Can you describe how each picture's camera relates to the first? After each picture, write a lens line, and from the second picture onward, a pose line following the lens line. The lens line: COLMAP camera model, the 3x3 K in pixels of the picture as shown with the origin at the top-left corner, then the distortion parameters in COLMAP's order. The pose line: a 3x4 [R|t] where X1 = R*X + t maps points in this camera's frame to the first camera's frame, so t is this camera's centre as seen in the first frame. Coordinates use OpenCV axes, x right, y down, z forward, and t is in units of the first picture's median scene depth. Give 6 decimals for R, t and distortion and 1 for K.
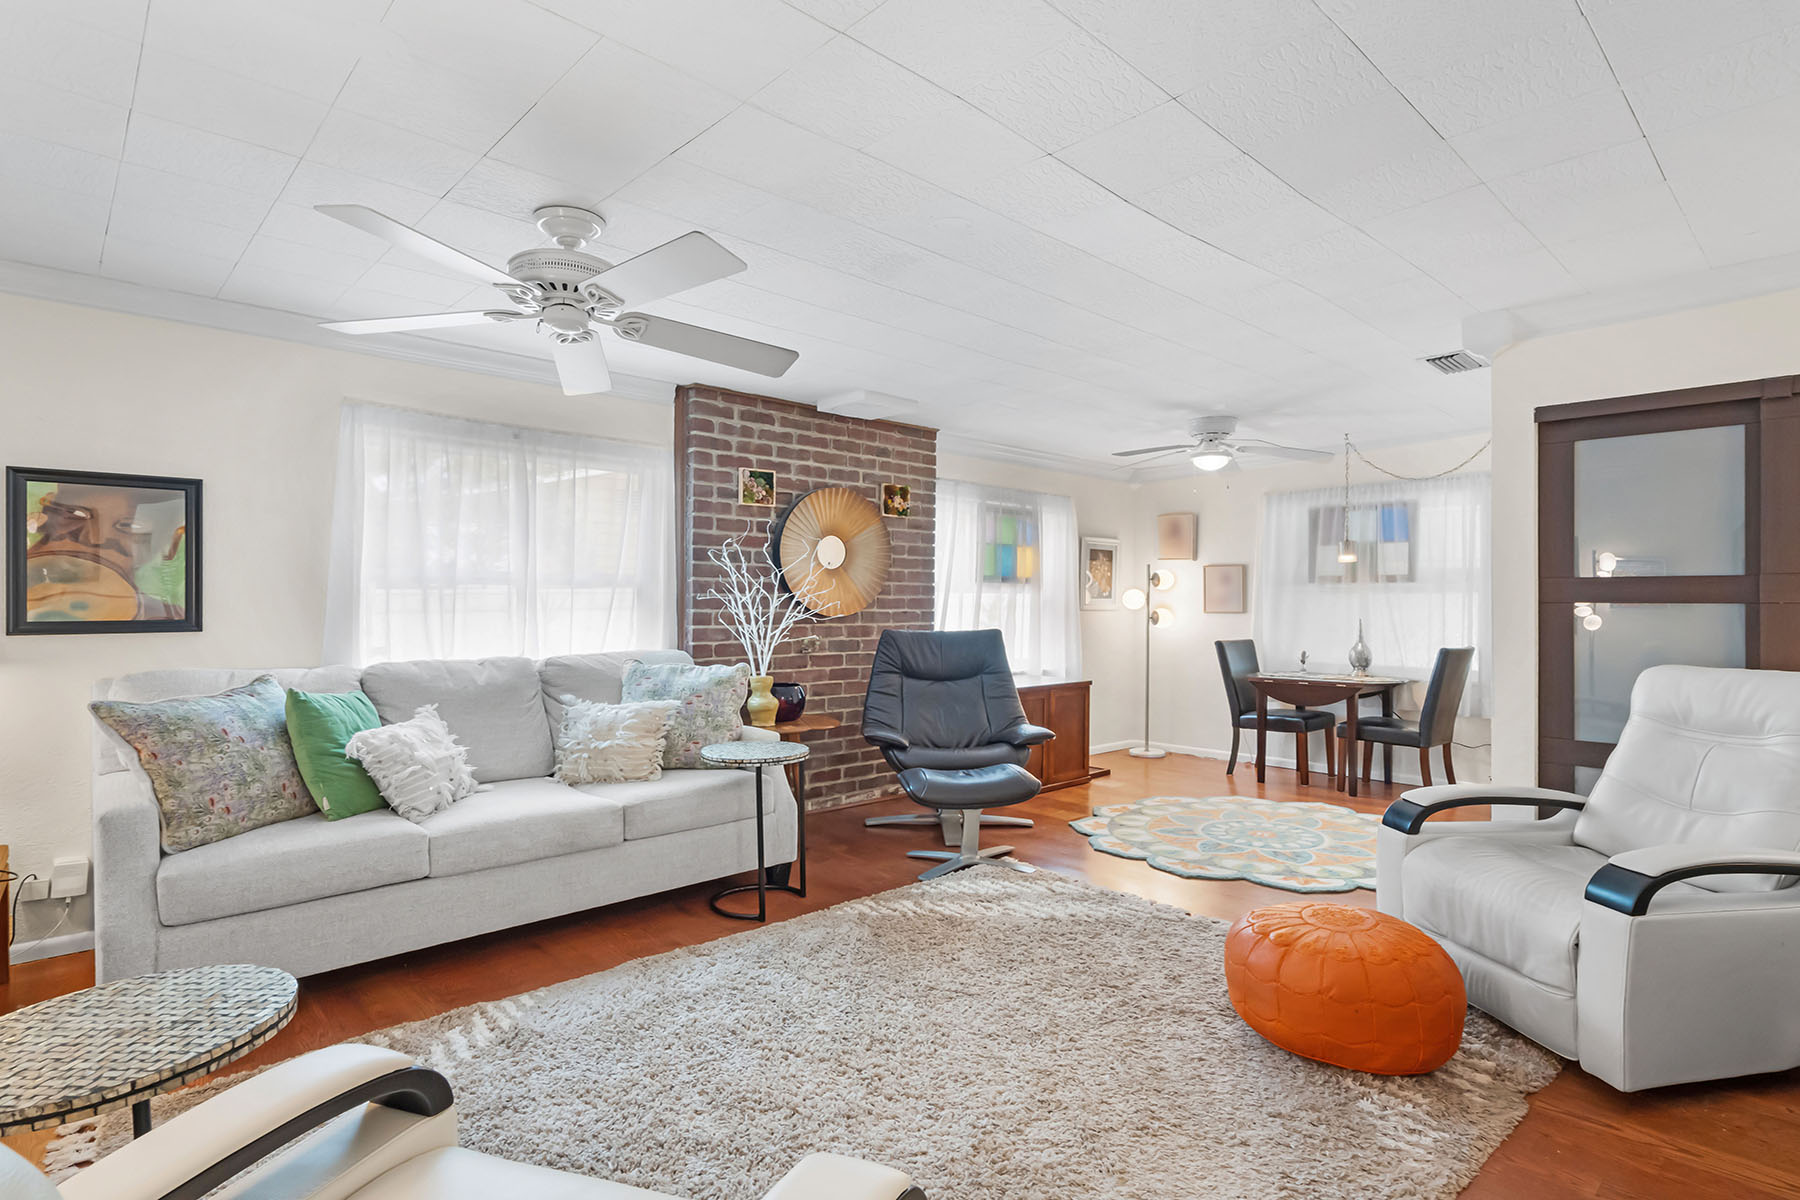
lens RADIAL K [[927.6, 0, 898.3], [0, 927.6, 608.6], [0, 0, 1]] dist [-0.009457, 0.006185]
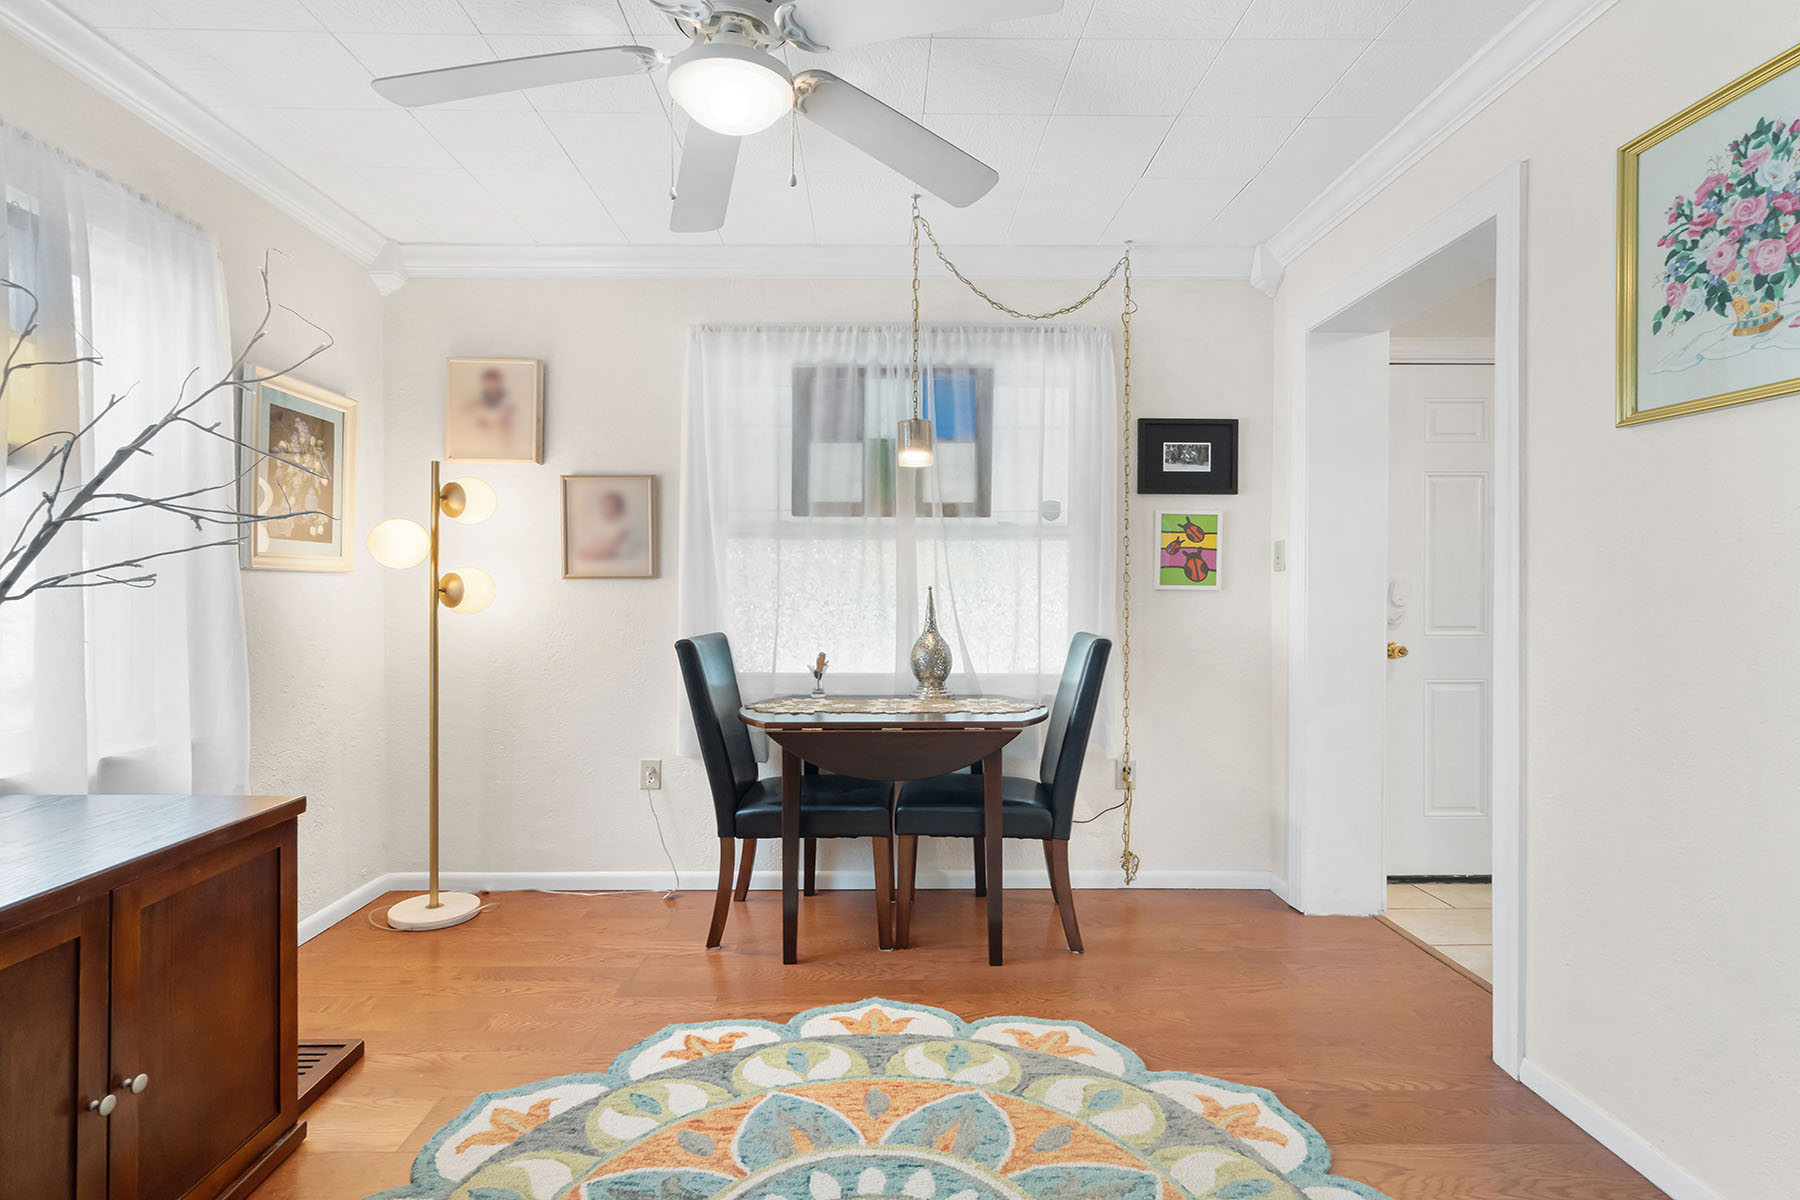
lens RADIAL K [[927.6, 0, 894.7], [0, 927.6, 609.5], [0, 0, 1]] dist [-0.009457, 0.006185]
pose [[0.675370, -0.012694, 0.737370, 0.110811], [0.006443, 0.999915, 0.011312, 0.016368], [-0.737451, -0.002889, 0.675394, 0.611723]]
